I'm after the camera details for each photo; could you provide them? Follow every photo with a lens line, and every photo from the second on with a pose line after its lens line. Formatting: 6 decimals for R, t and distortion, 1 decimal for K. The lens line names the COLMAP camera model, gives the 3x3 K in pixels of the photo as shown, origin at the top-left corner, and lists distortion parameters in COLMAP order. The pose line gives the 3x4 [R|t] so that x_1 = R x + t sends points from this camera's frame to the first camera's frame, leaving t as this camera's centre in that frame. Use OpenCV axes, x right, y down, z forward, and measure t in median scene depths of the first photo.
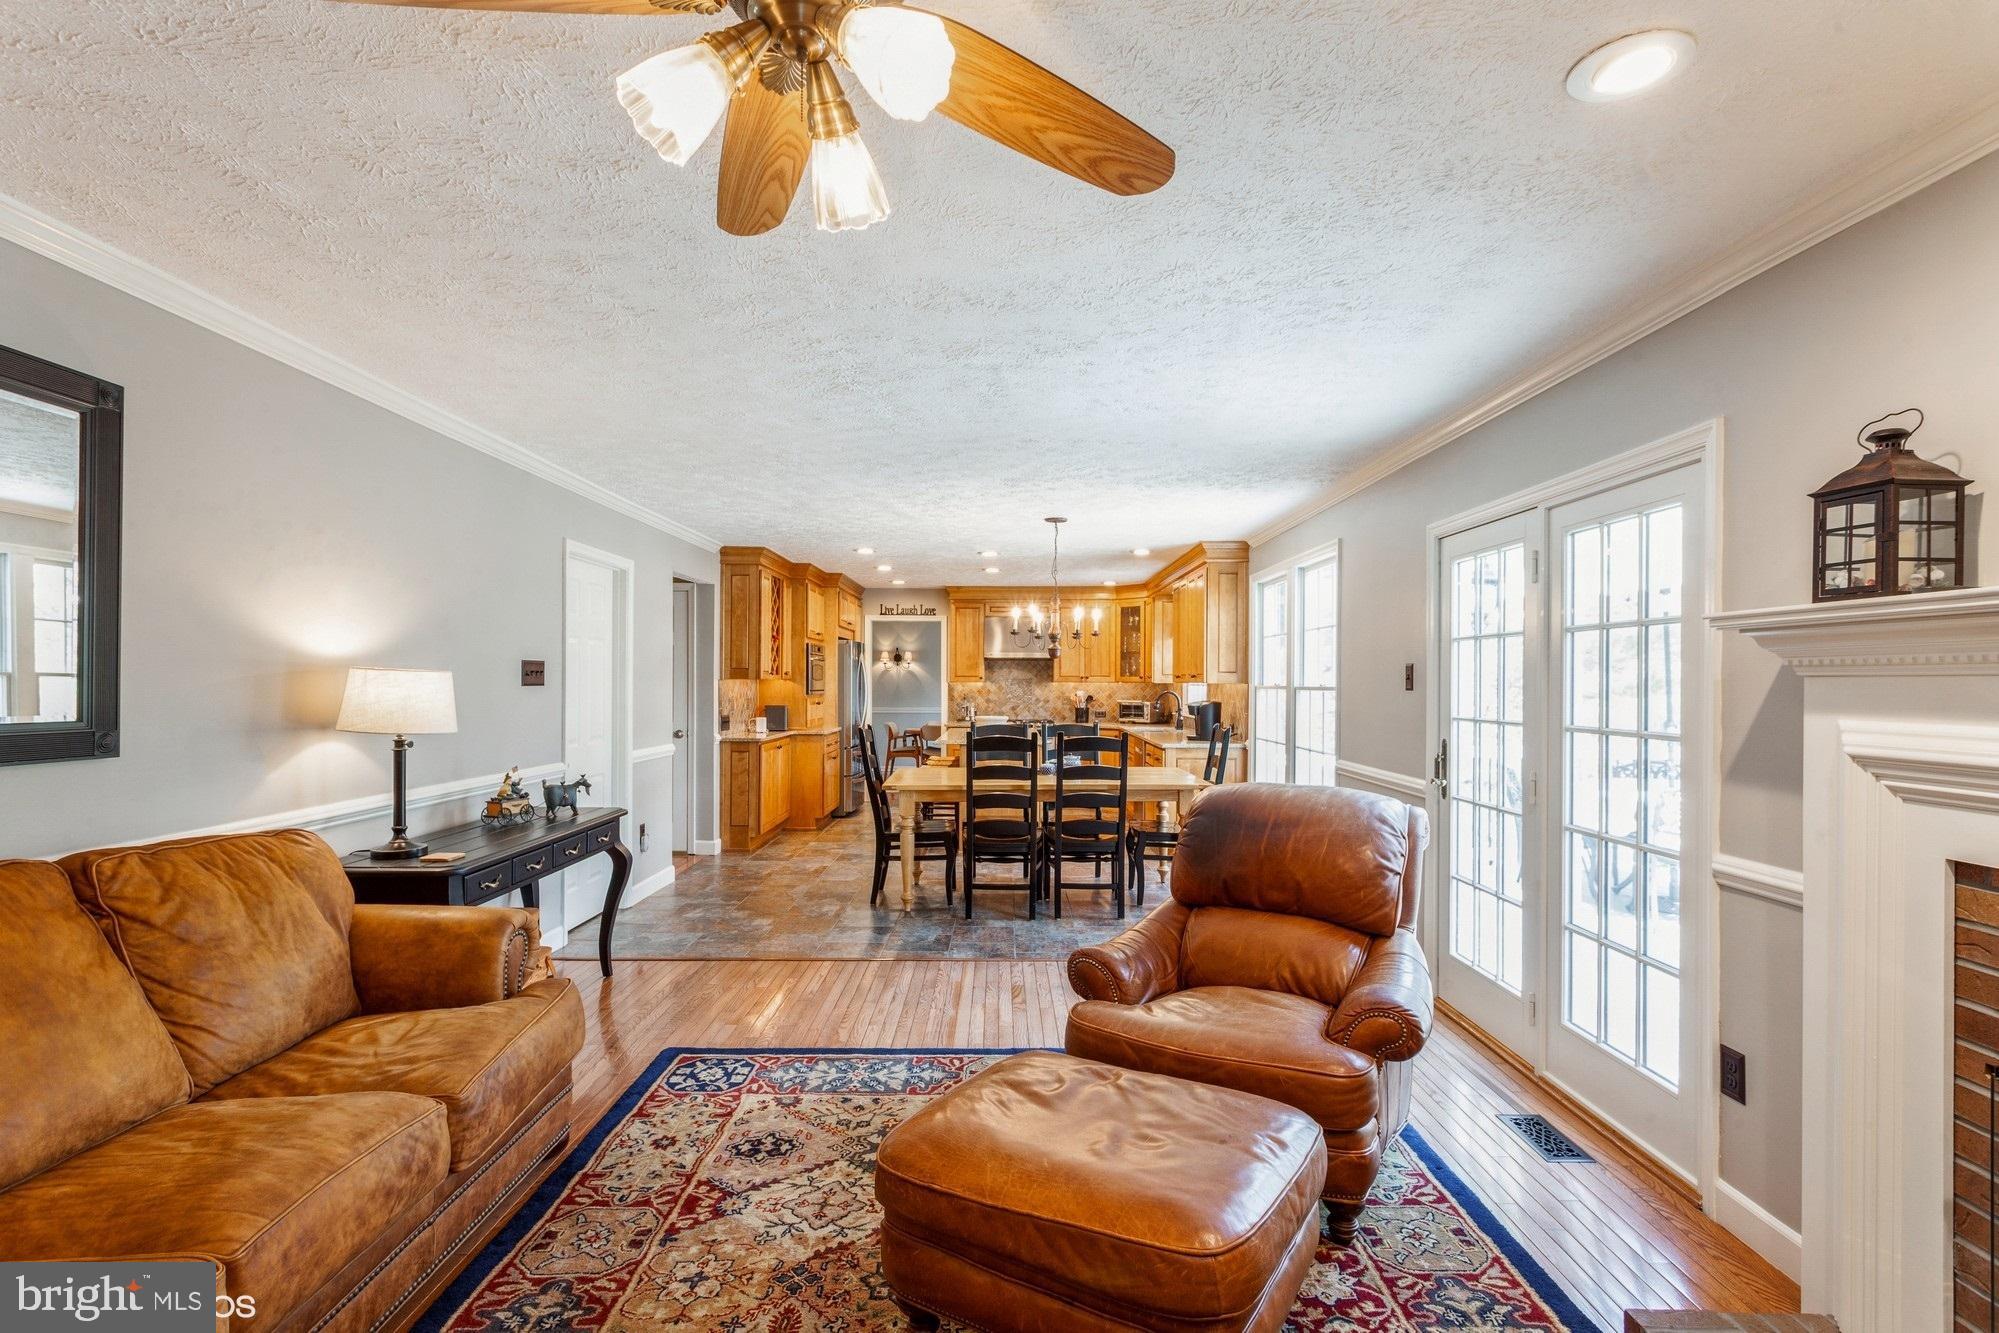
lens RADIAL K [[961.9, 0, 1000.5], [0, 961.9, 675.2], [0, 0, 1]] dist [0.002531, 0.000528]
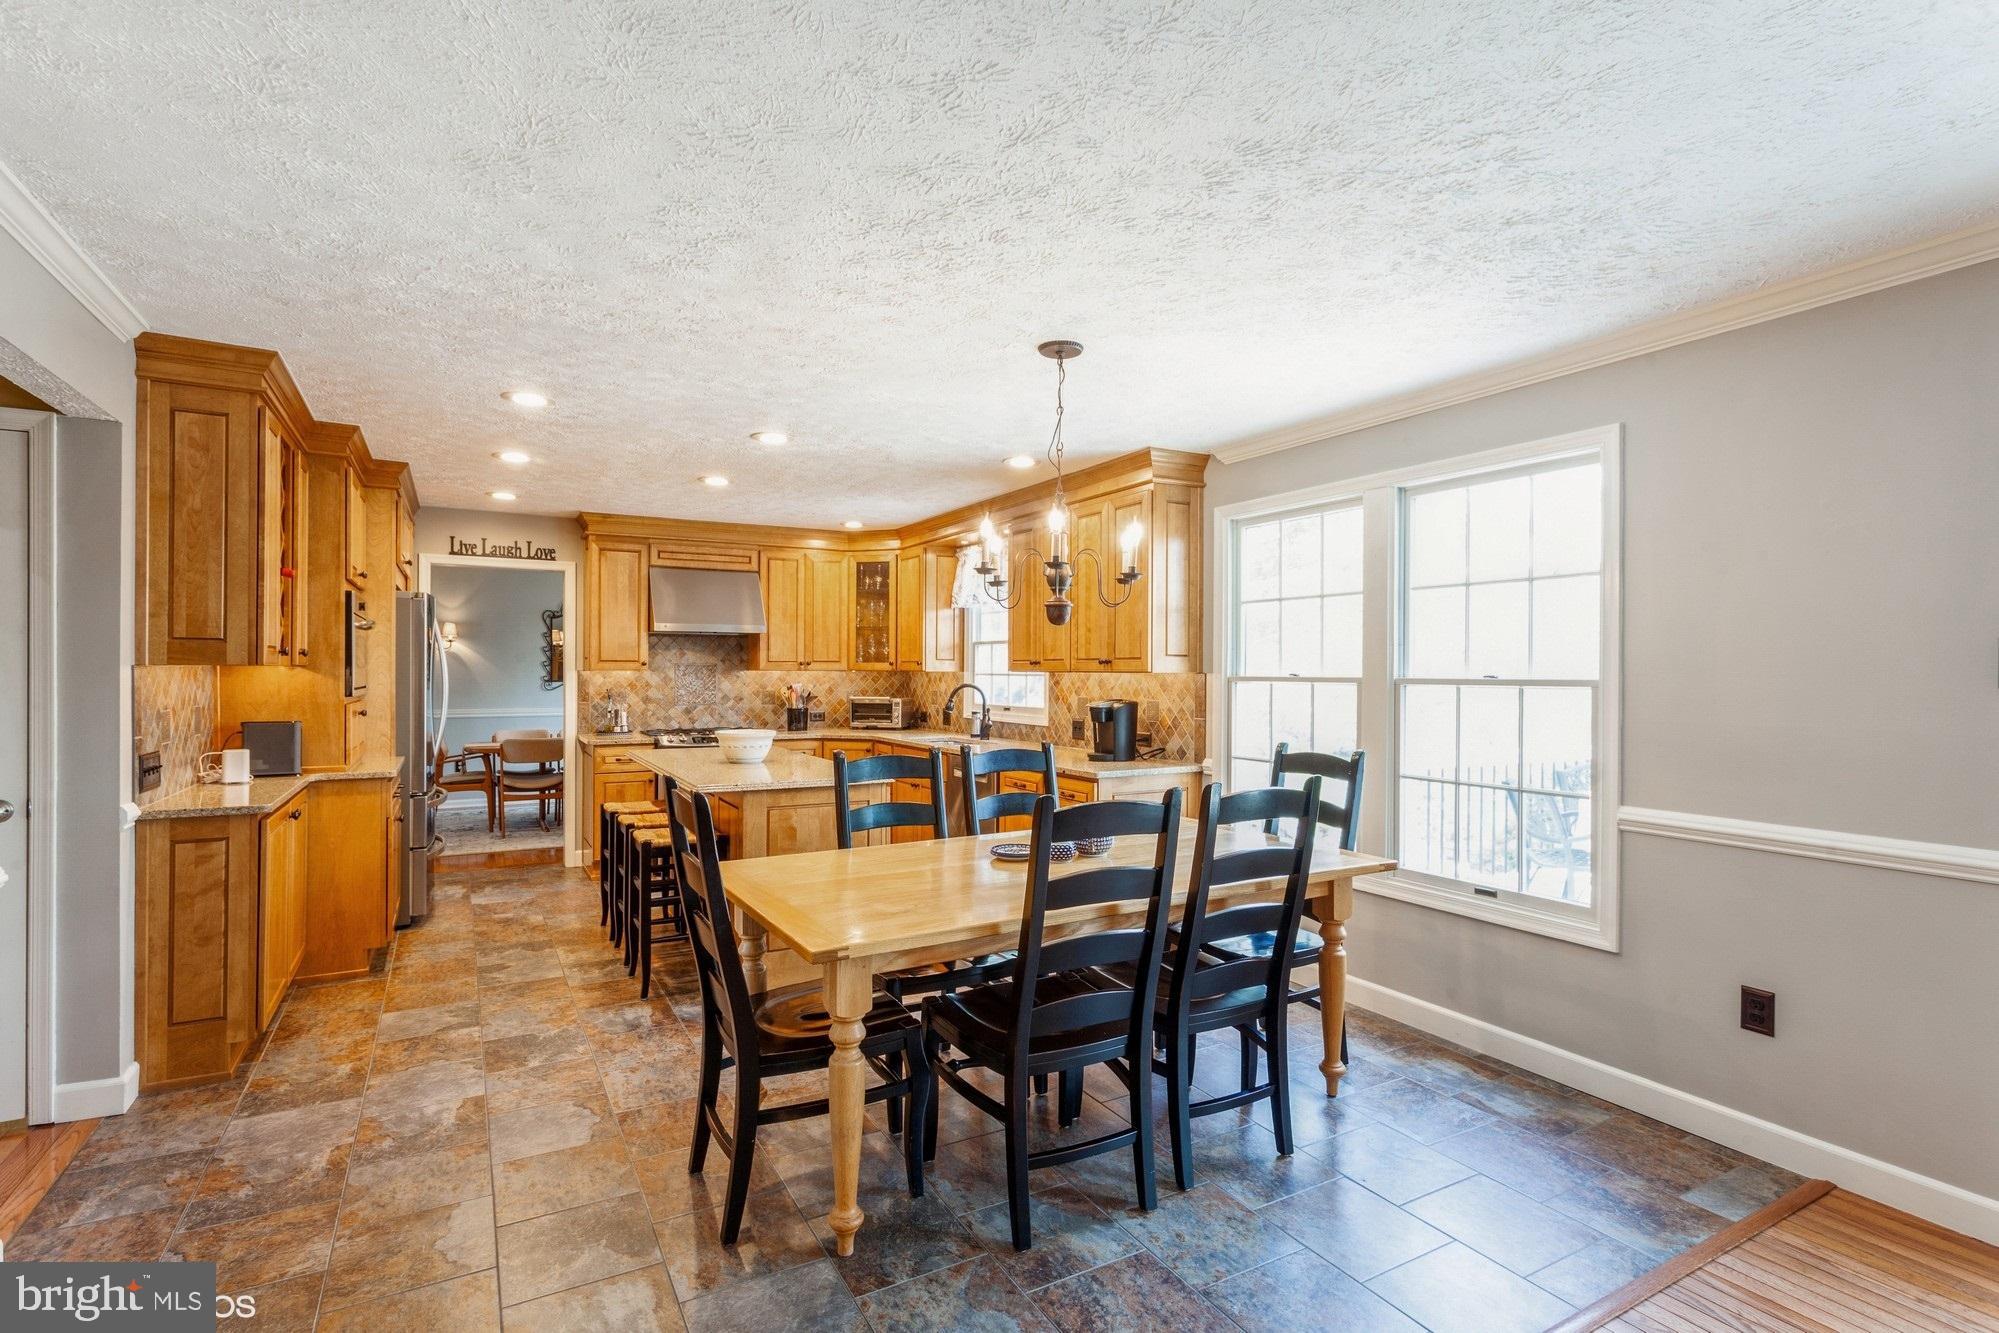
lens RADIAL K [[961.9, 0, 995.8], [0, 961.9, 667.4], [0, 0, 1]] dist [0.002531, 0.000528]
pose [[0.871172, 0.001376, 0.490975, -0.153823], [-0.004138, 0.999981, 0.004539, 0.001788], [-0.490960, -0.005986, 0.871162, 0.412835]]
